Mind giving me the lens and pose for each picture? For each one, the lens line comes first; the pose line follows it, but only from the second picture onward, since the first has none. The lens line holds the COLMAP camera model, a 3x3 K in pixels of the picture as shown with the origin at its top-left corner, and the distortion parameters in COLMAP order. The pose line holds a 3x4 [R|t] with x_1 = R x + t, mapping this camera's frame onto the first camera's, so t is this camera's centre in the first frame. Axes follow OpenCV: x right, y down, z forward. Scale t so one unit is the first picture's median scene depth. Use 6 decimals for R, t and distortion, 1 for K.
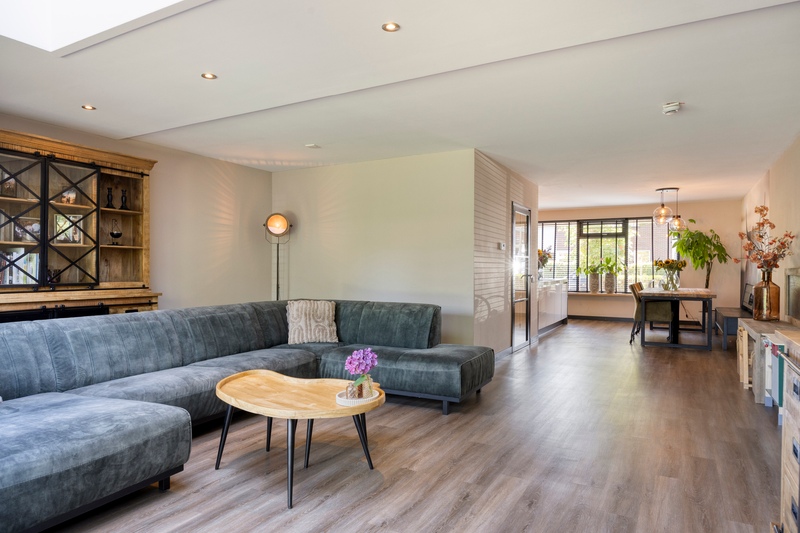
lens RADIAL K [[506.3, 0, 404.7], [0, 506.3, 274.4], [0, 0, 1]] dist [0.001982, 0.002559]
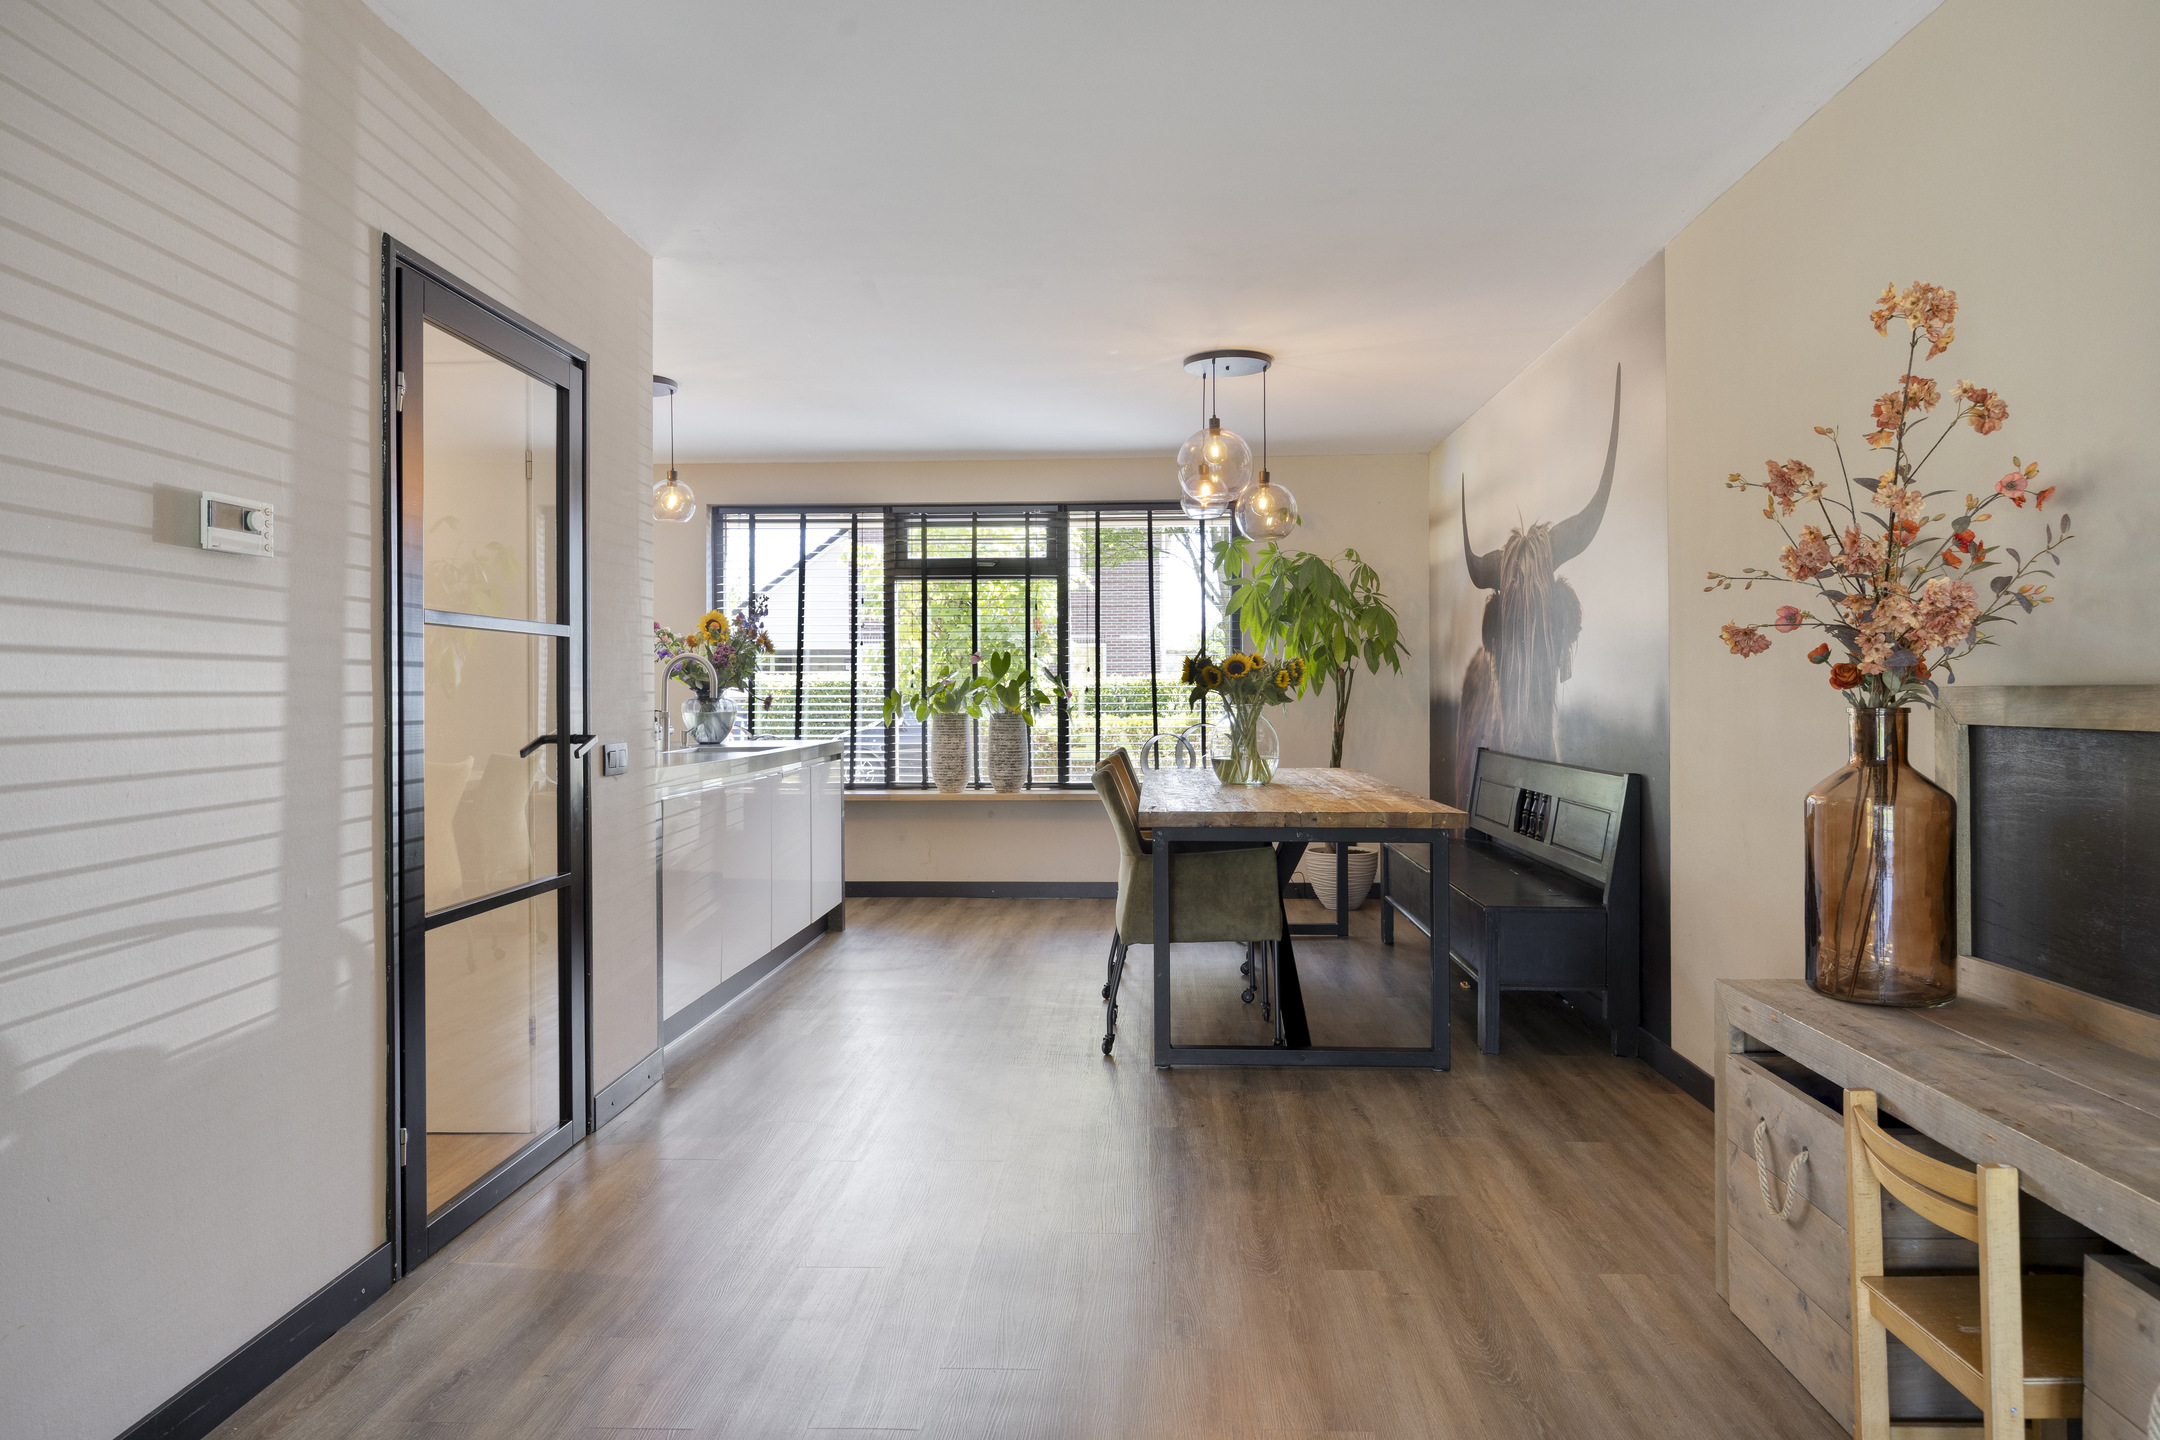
lens RADIAL K [[1367.1, 0, 1085.3], [0, 1367.1, 714.0], [0, 0, 1]] dist [0.001982, 0.002559]
pose [[0.901670, -0.012495, 0.432245, 0.140742], [0.011777, 0.999921, 0.004338, -0.004305], [-0.432265, 0.001179, 0.901746, 0.355783]]
